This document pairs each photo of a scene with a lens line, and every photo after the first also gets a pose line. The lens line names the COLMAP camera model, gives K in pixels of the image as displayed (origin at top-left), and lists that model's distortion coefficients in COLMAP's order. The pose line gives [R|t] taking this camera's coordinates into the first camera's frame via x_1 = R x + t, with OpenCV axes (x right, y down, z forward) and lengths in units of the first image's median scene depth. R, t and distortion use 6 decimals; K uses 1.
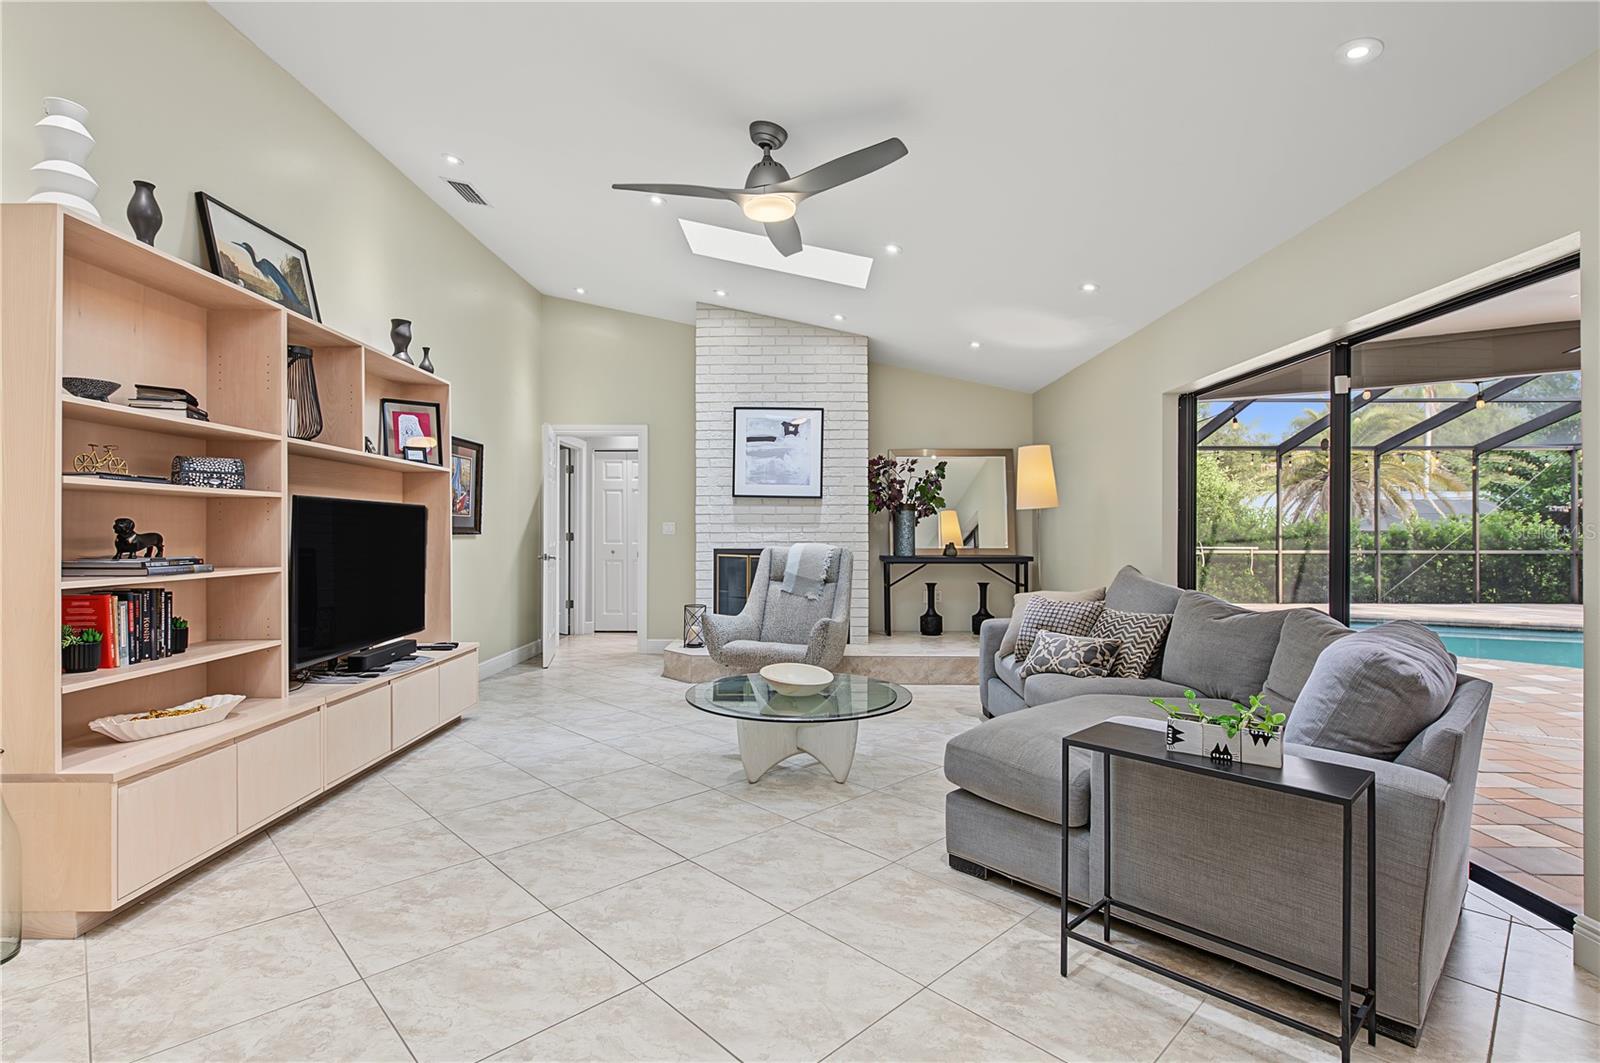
lens RADIAL K [[749.3, 0, 791.3], [0, 749.3, 531.7], [0, 0, 1]] dist [0.001645, -0.002933]
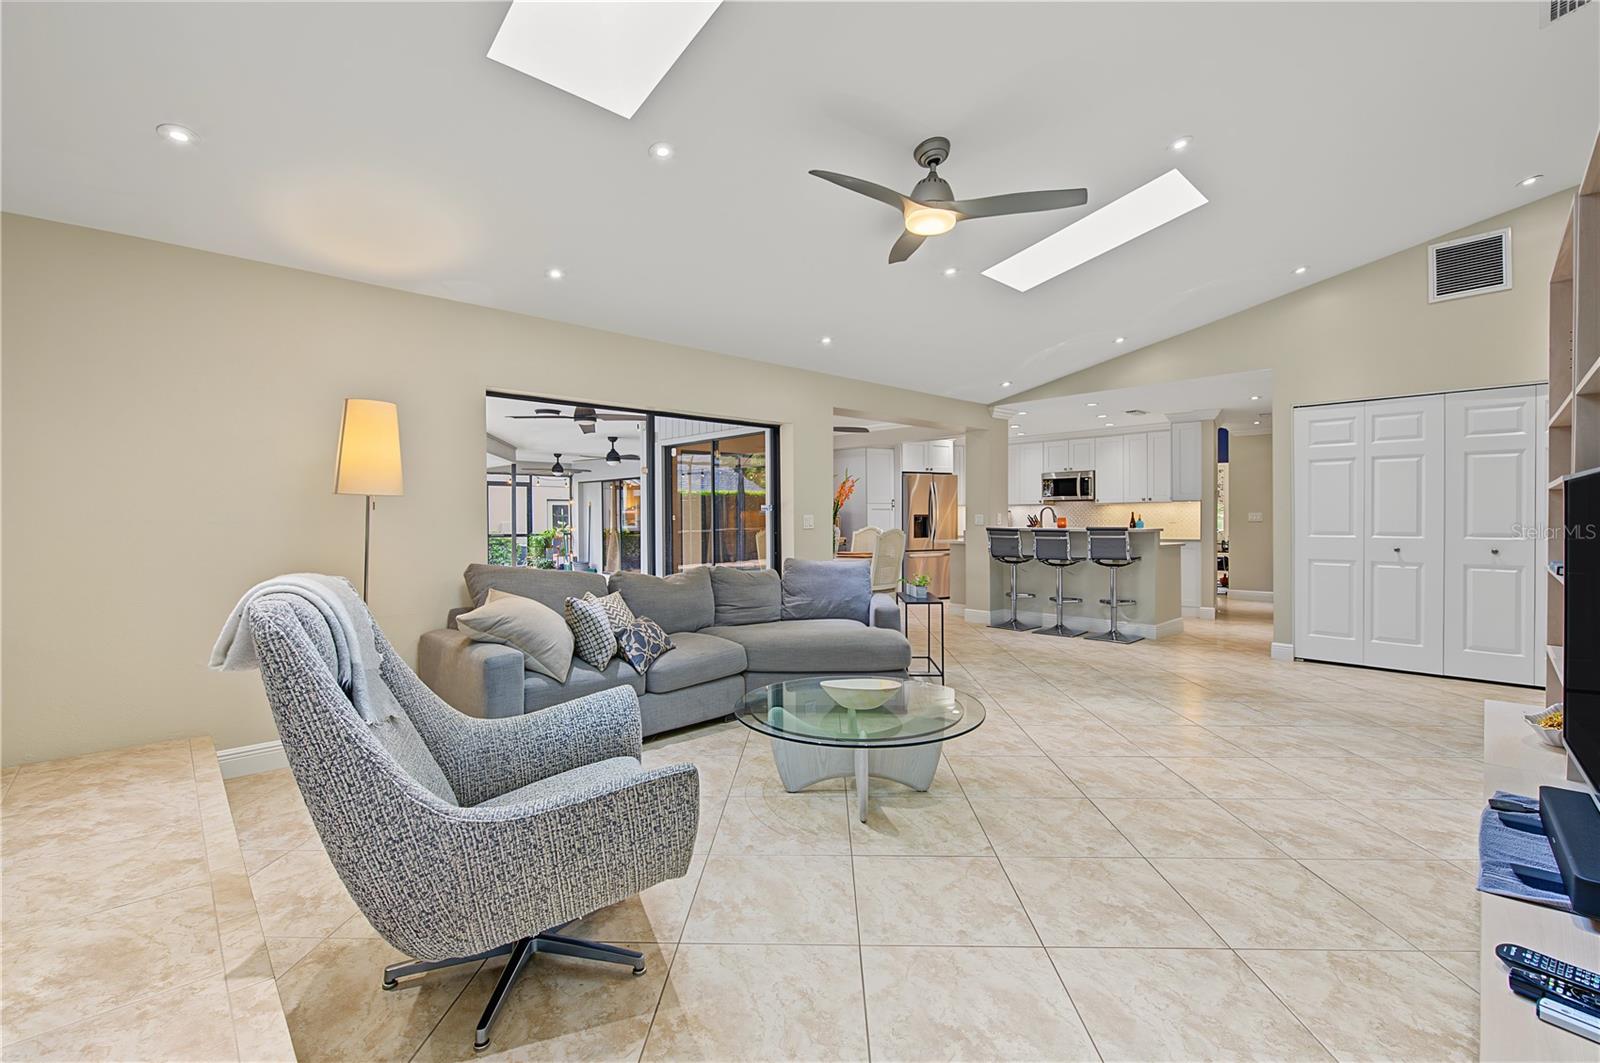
lens RADIAL K [[683.8, 0, 823.8], [0, 683.8, 521.1], [0, 0, 1]] dist [0.003648, -0.002710]
pose [[-0.715232, -0.001986, 0.698885, -0.448189], [0.003111, 0.999977, 0.006025, -0.008149], [-0.698881, 0.006483, -0.715209, 1.355302]]
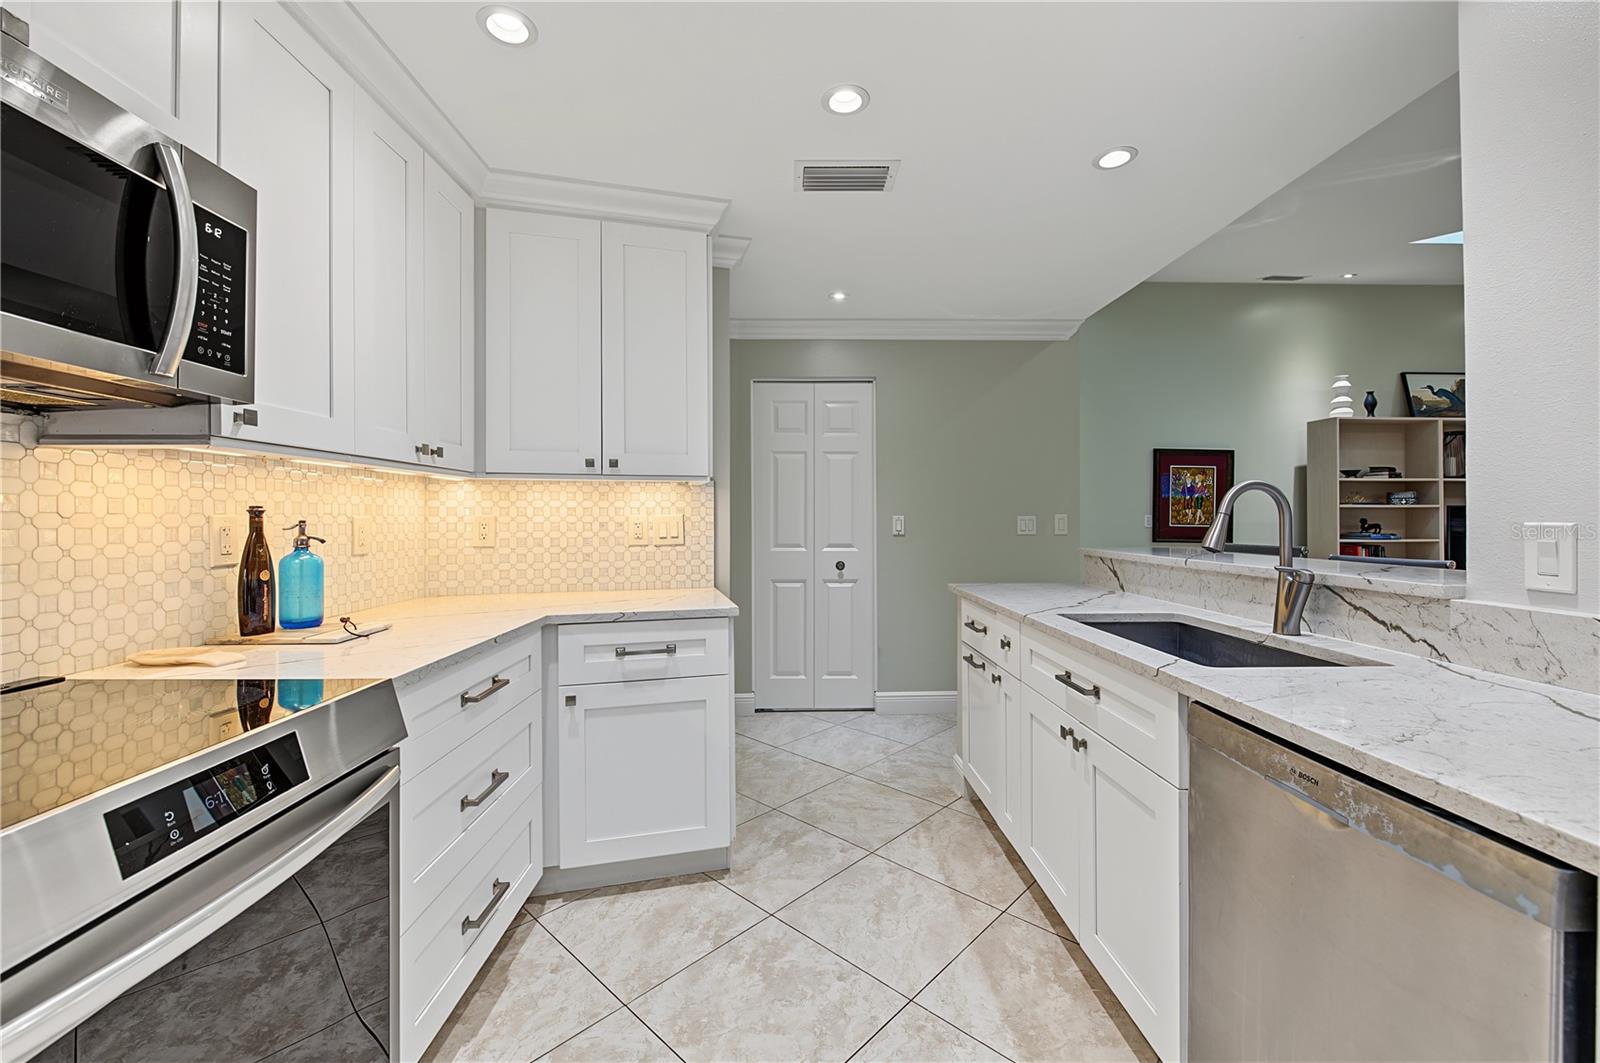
lens RADIAL K [[663.4, 0, 804.7], [0, 663.4, 517.7], [0, 0, 1]] dist [-0.002041, -0.001709]
pose [[0.050473, -0.002932, -0.998721, 0.800619], [0.003404, 0.999990, -0.002764, -0.011546], [0.998720, -0.003260, 0.050482, -0.652571]]
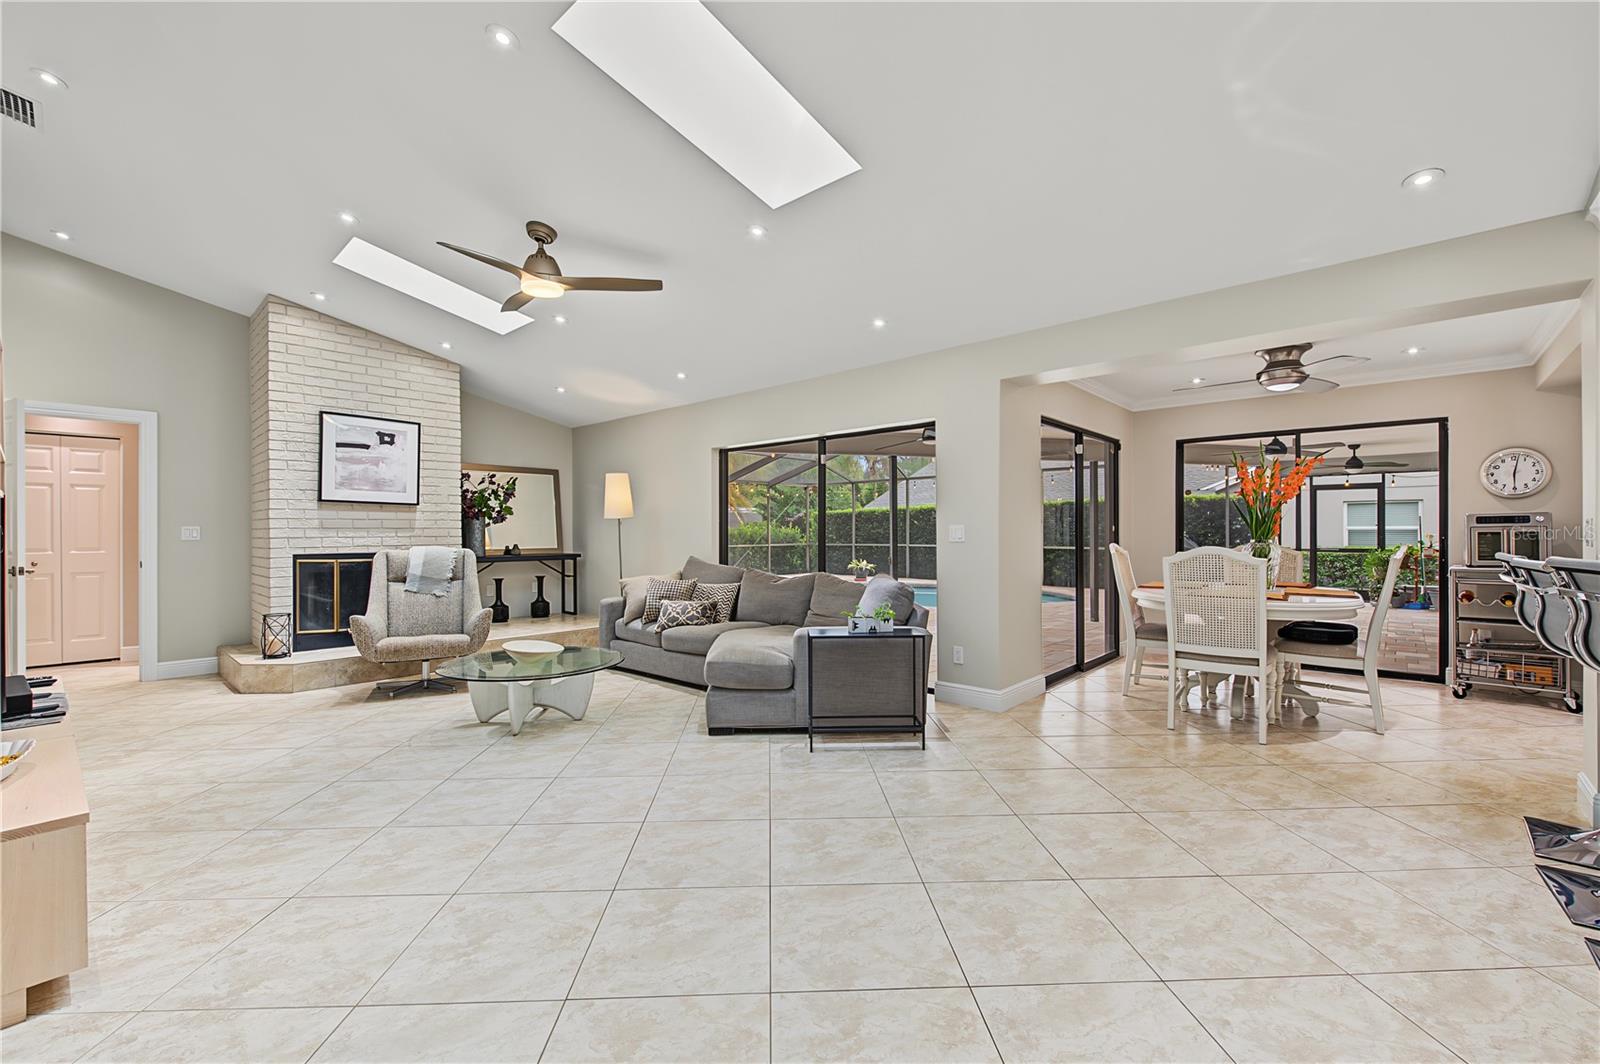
lens RADIAL K [[663.4, 0, 794.2], [0, 663.4, 537.9], [0, 0, 1]] dist [-0.002041, -0.001709]
pose [[0.661963, -0.009870, 0.749471, -0.456724], [0.005832, 0.999951, 0.008018, -0.002254], [-0.749513, -0.000937, 0.661989, -0.071817]]
